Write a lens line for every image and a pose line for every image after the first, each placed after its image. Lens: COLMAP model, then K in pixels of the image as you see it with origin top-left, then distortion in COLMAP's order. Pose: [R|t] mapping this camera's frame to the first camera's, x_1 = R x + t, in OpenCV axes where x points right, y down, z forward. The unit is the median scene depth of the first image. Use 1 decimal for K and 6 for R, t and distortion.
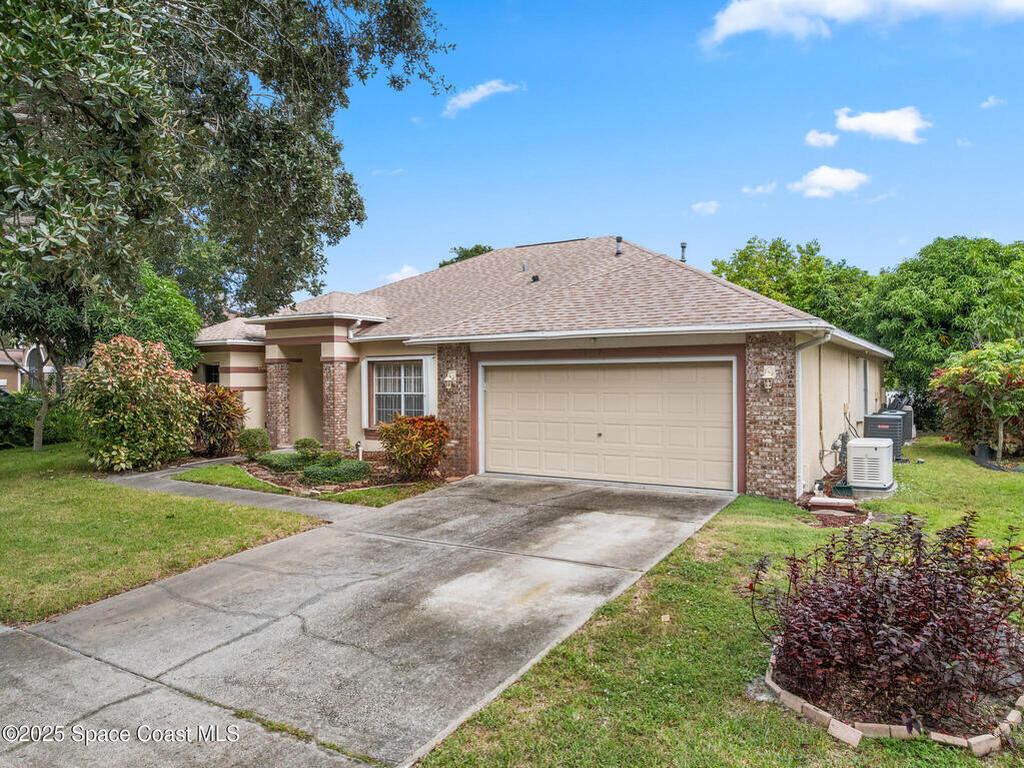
lens RADIAL K [[720.9, 0, 516.2], [0, 720.9, 384.7], [0, 0, 1]] dist [-0.047278, 0.022462]
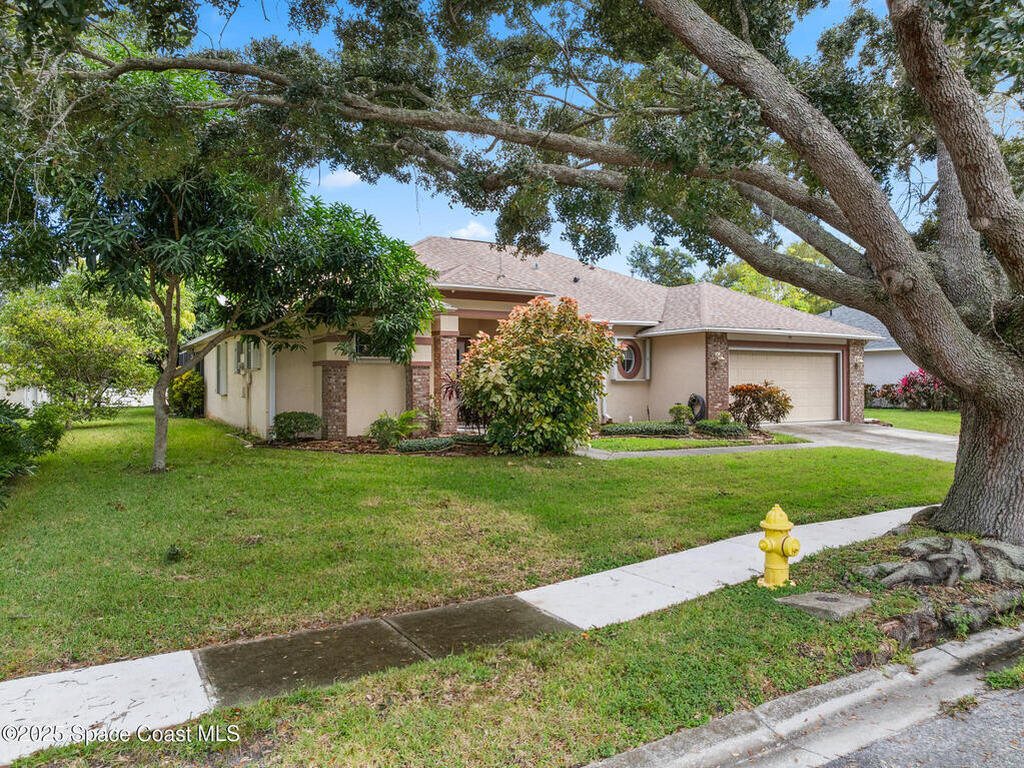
lens RADIAL K [[720.9, 0, 513.2], [0, 720.9, 380.5], [0, 0, 1]] dist [-0.047278, 0.022462]
pose [[0.475412, 0.005062, 0.879749, -1.138351], [0.004165, 0.999959, -0.008005, 0.033451], [-0.879754, 0.007470, 0.475371, 0.535785]]
